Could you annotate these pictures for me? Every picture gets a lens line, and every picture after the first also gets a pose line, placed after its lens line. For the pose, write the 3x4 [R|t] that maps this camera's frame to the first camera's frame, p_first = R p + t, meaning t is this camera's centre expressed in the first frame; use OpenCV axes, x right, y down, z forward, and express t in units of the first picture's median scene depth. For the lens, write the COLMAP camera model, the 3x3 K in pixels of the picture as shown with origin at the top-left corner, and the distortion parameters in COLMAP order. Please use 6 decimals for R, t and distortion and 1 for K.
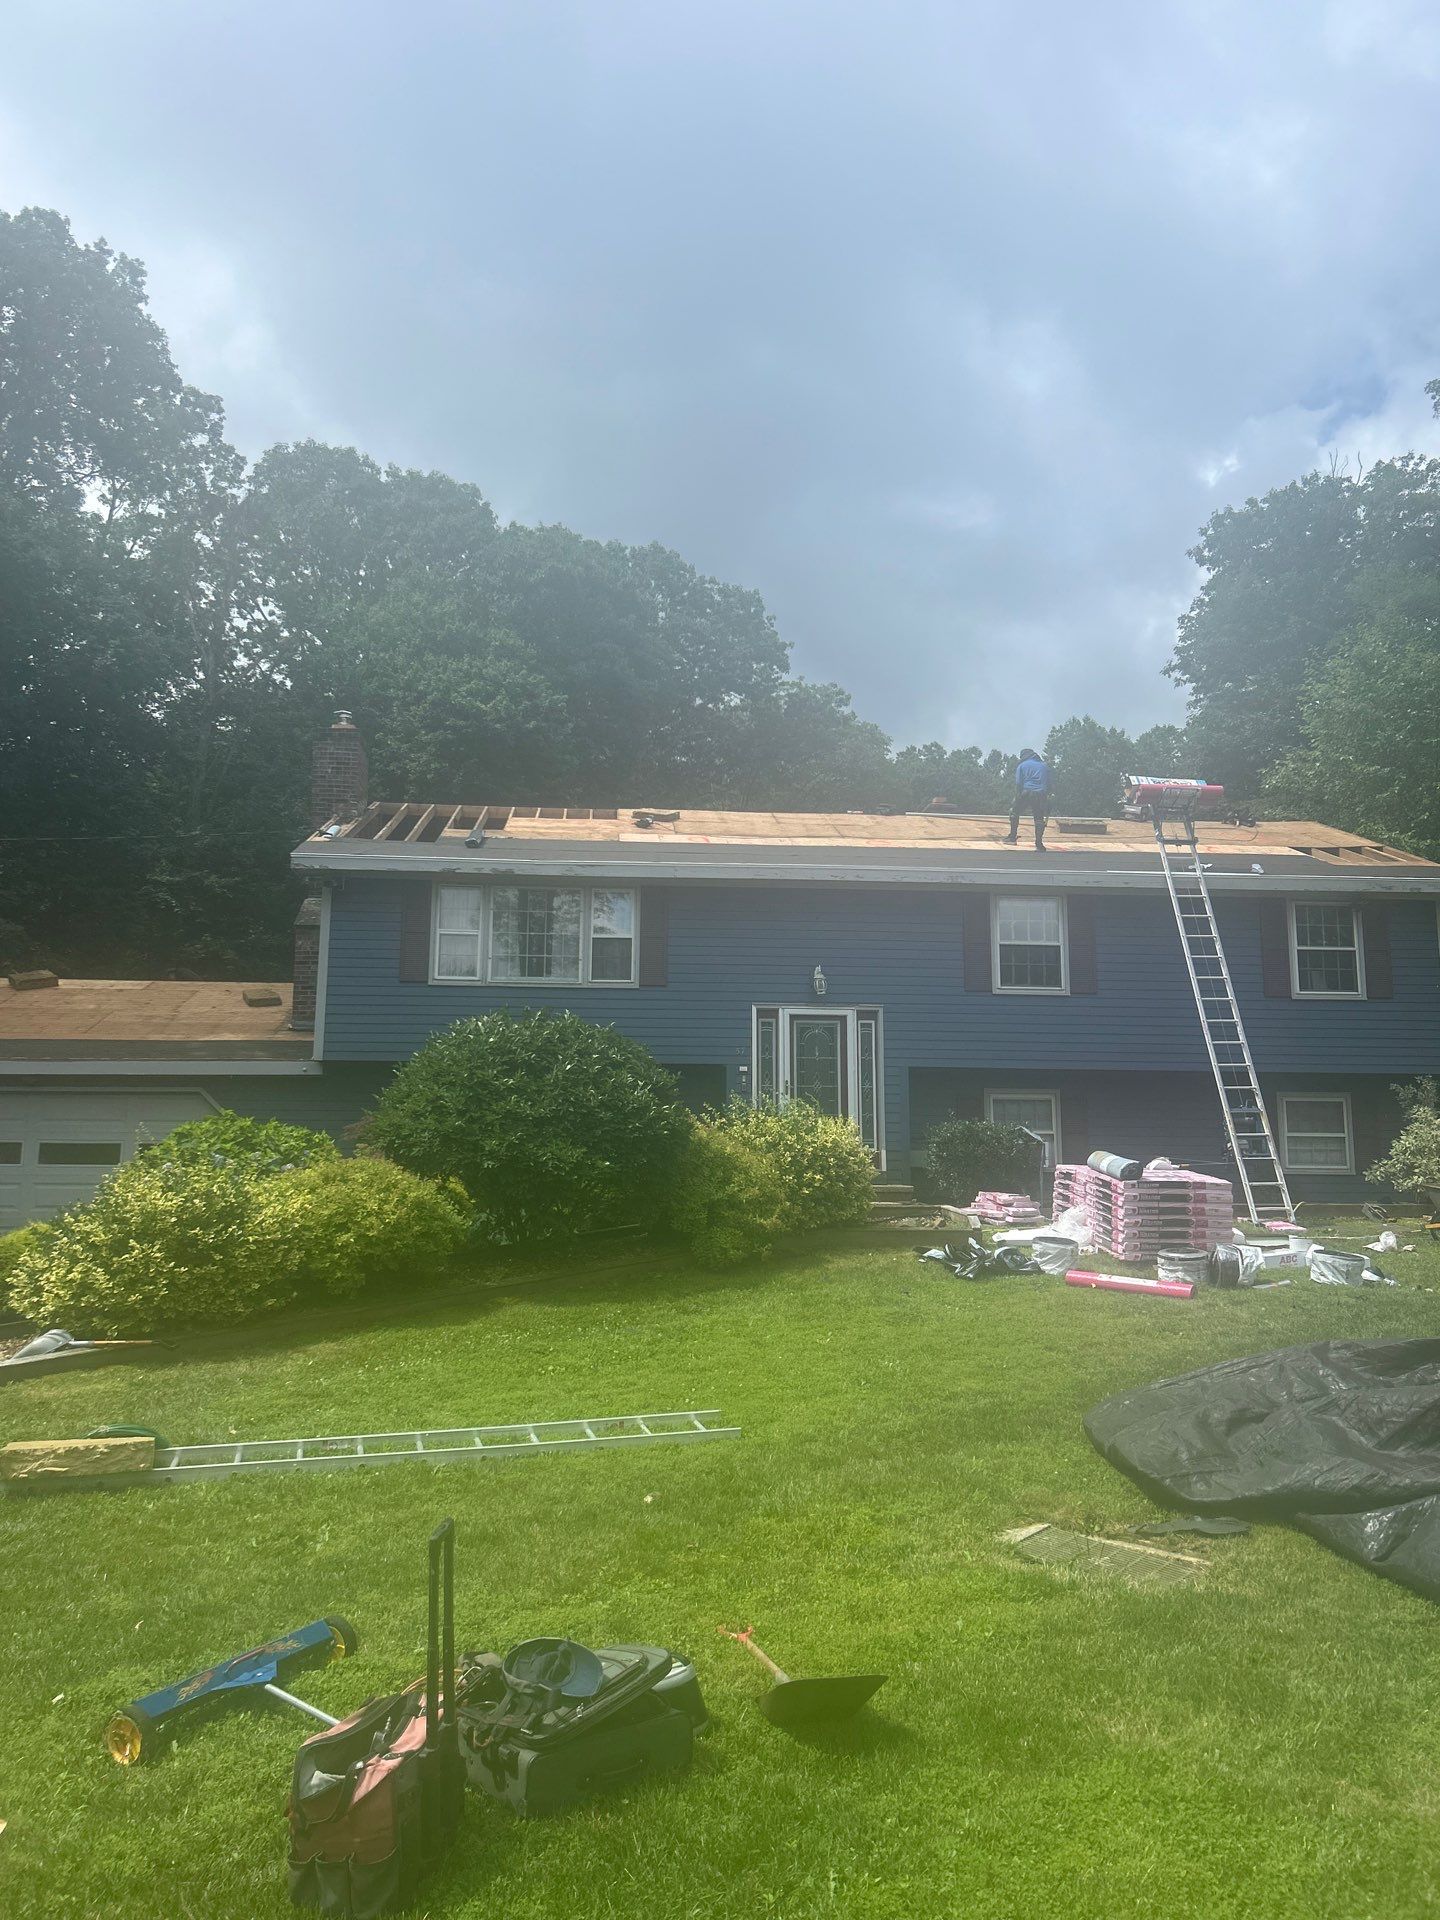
lens RADIAL K [[1426.1, 0, 720.0], [0, 1426.1, 960.0], [0, 0, 1]] dist [0.048796, -0.056374]
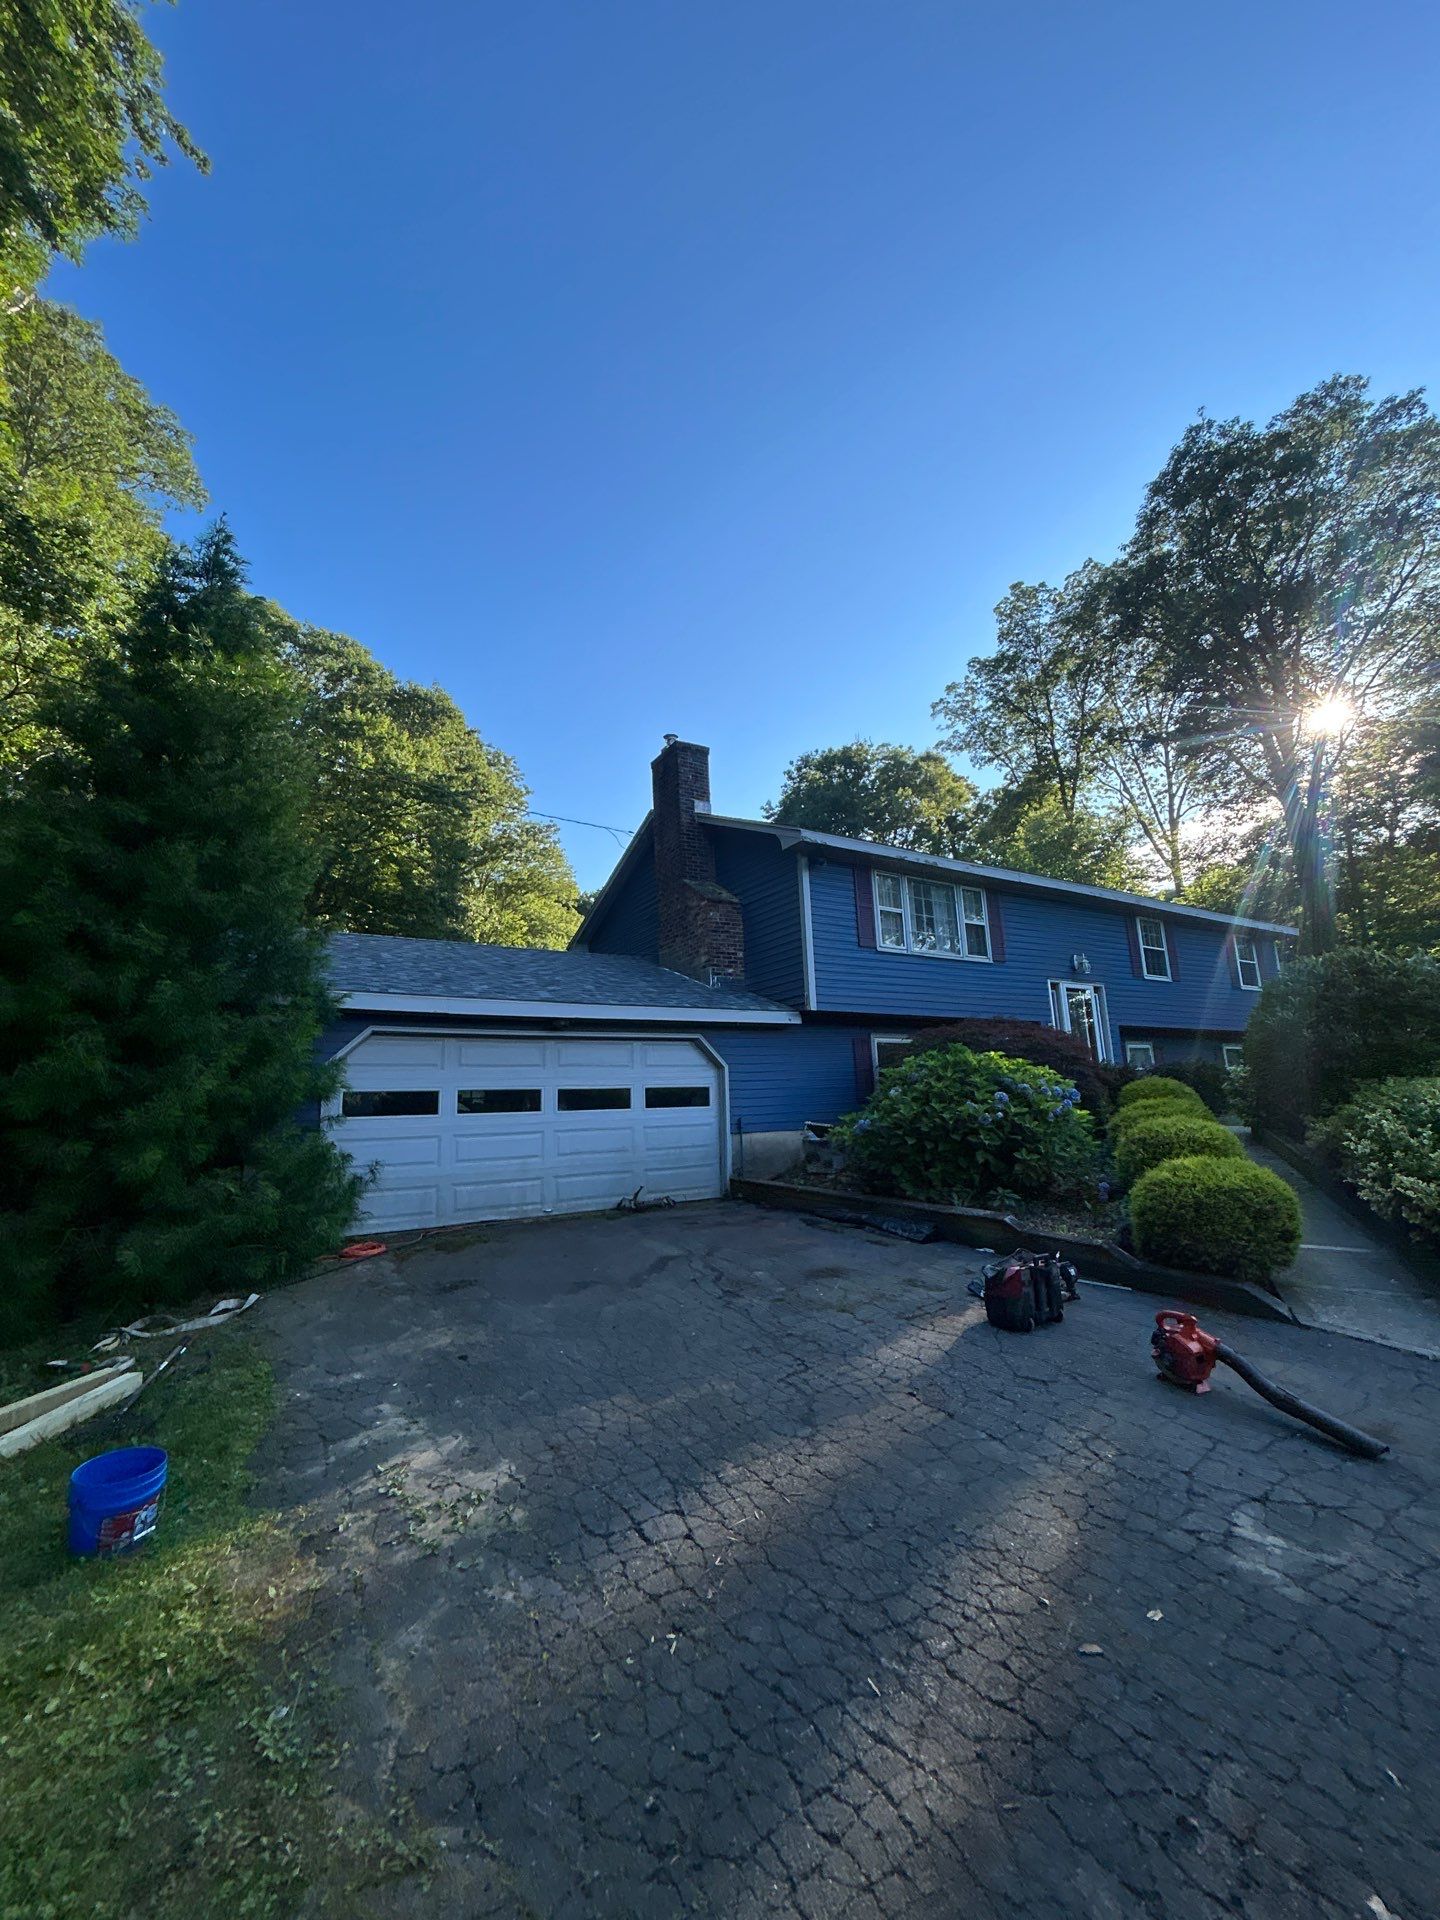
lens RADIAL K [[781.0, 0, 720.0], [0, 781.0, 960.0], [0, 0, 1]] dist [-0.001820, -0.000304]
pose [[0.879126, 0.054269, 0.473490, -0.616290], [-0.028189, 0.997677, -0.062010, 0.067999], [-0.475755, 0.041167, 0.878614, 0.470887]]
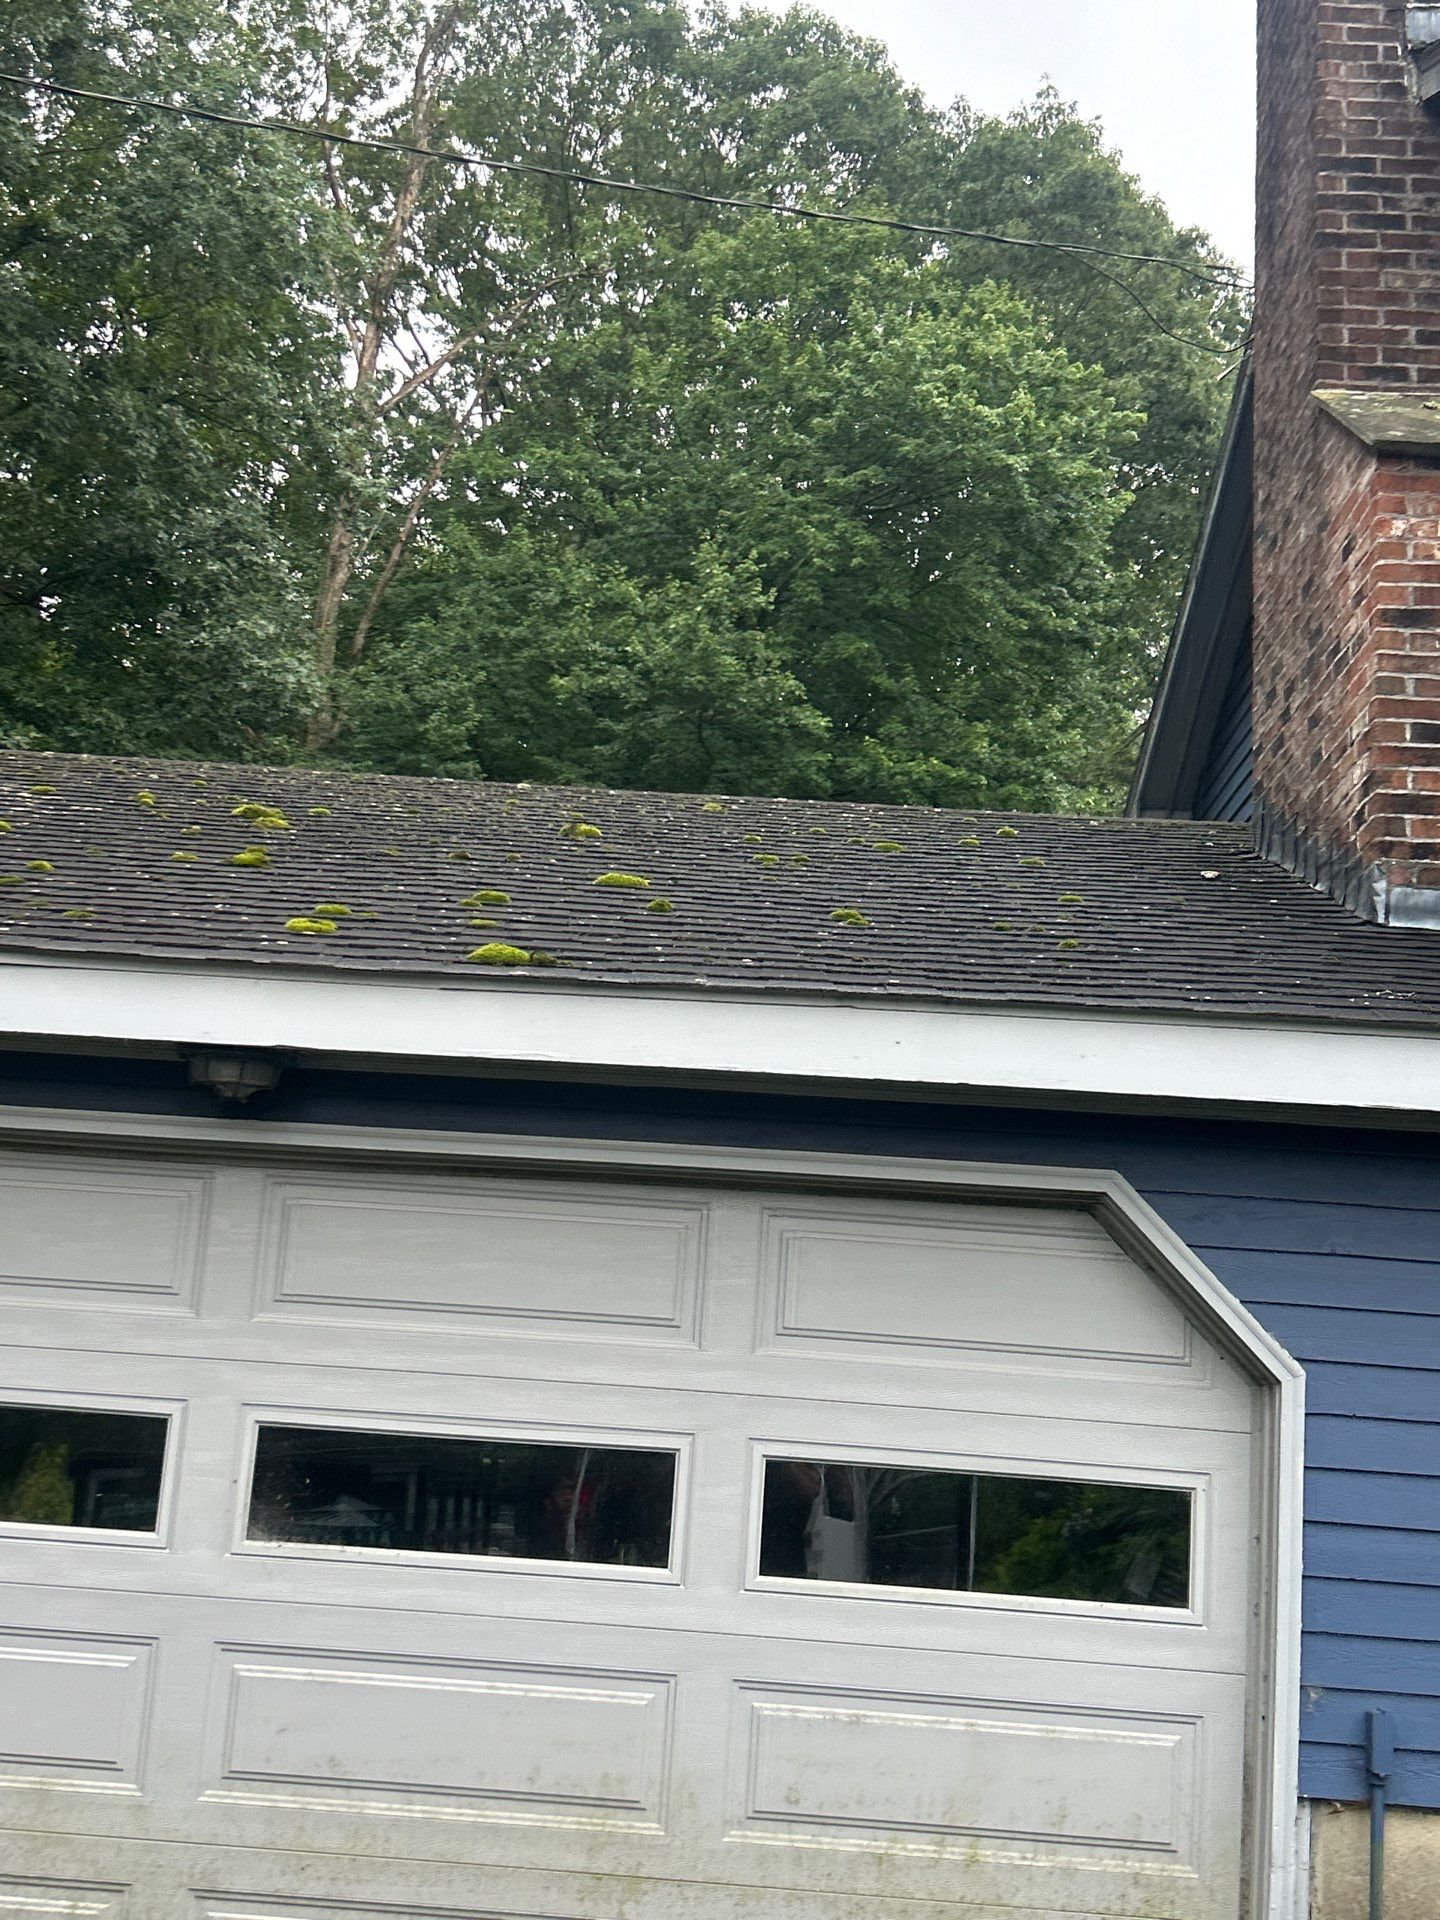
lens RADIAL K [[2211.8, 0, 720.0], [0, 2211.8, 960.0], [0, 0, 1]] dist [0.068995, -0.033980]
pose [[0.994166, 0.039126, -0.100509, -0.376207], [-0.044584, 0.997618, -0.052643, 0.077833], [0.098210, 0.056817, 0.993542, 0.701452]]
